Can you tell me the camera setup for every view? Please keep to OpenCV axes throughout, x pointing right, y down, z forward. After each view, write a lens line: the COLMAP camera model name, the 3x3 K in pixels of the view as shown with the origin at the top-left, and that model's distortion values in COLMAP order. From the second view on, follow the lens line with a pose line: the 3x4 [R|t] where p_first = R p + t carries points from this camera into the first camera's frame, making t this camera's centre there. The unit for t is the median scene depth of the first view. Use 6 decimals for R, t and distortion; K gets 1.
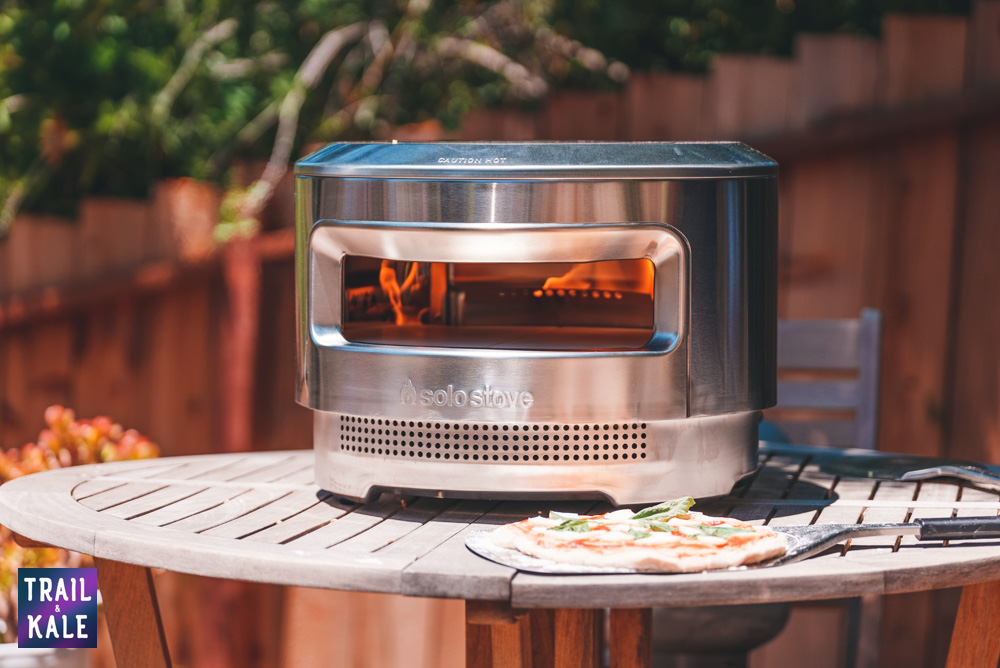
lens RADIAL K [[2924.6, 0, 506.5], [0, 2924.6, 330.2], [0, 0, 1]] dist [0.117913, 0.000000]
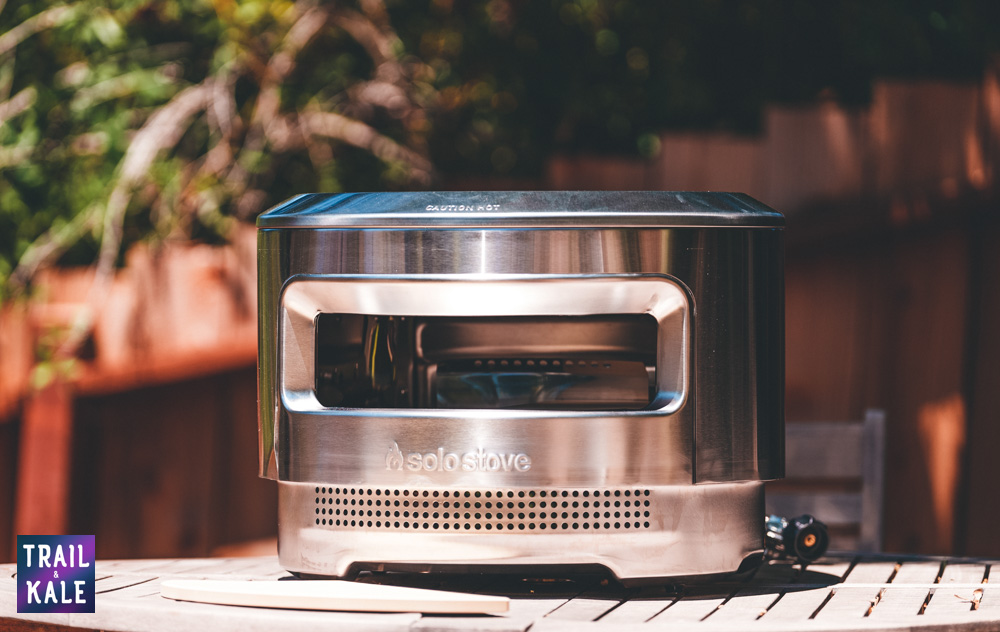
lens RADIAL K [[4124.0, 0, 530.4], [0, 4124.0, 291.6], [0, 0, 1]] dist [0.359930, 0.000000]
pose [[0.998802, -0.002919, 0.048839, -0.053761], [0.005889, 0.998134, -0.060784, 0.048268], [-0.048570, 0.060999, 0.996955, -0.309289]]
